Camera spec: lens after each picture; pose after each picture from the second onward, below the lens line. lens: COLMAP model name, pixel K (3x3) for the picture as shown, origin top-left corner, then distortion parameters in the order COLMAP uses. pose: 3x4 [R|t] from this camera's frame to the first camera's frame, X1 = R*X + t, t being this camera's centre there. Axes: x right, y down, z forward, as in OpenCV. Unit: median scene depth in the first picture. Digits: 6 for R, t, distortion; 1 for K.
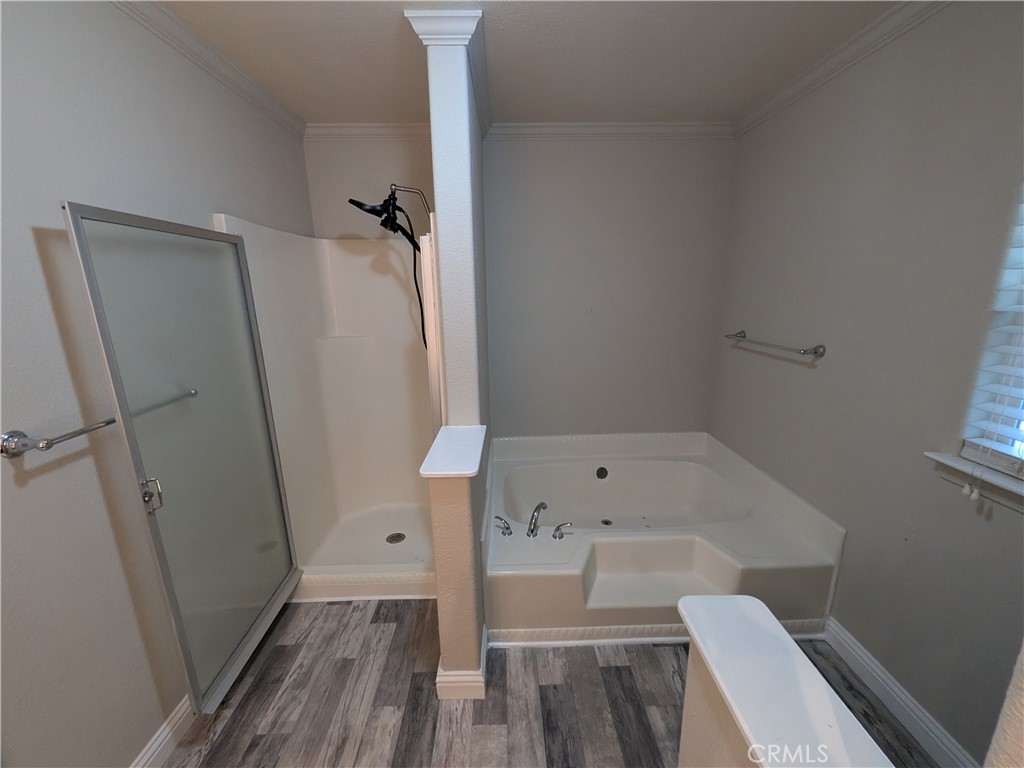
lens RADIAL K [[409.4, 0, 514.7], [0, 409.4, 383.8], [0, 0, 1]] dist [0.001030, 0.000111]
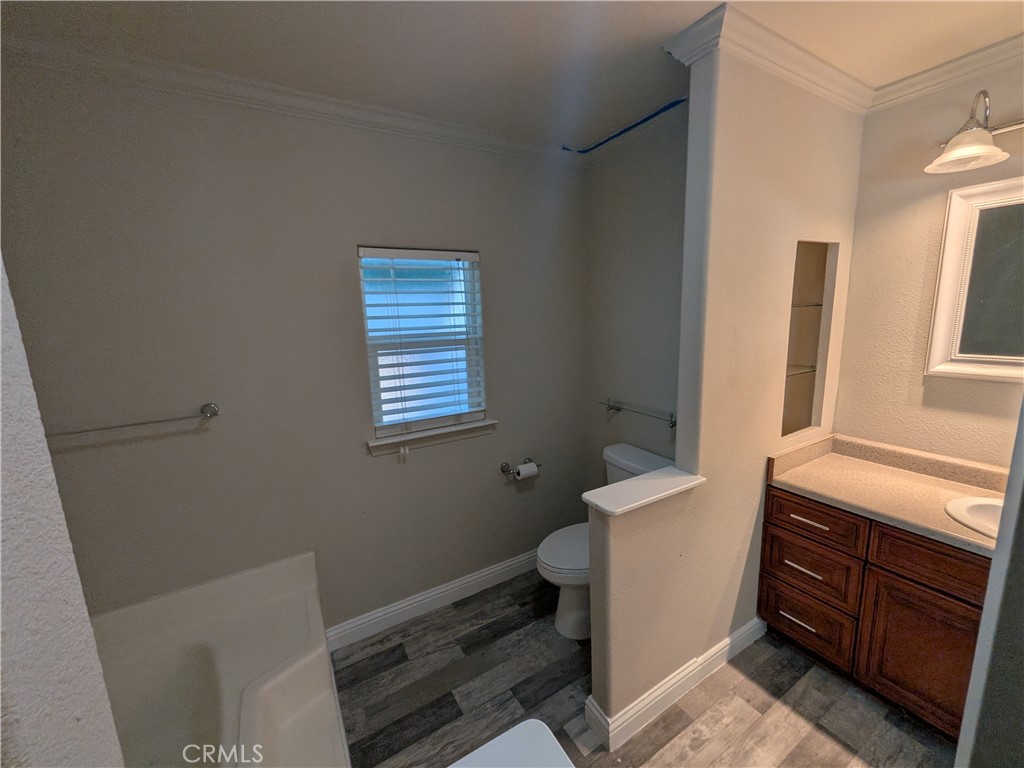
lens RADIAL K [[409.4, 0, 512.3], [0, 409.4, 378.5], [0, 0, 1]] dist [0.001030, 0.000111]
pose [[-0.505078, -0.129766, 0.853262, -0.327177], [0.228899, 0.933089, 0.277400, -0.251030], [-0.832167, 0.335419, -0.441579, 0.876536]]
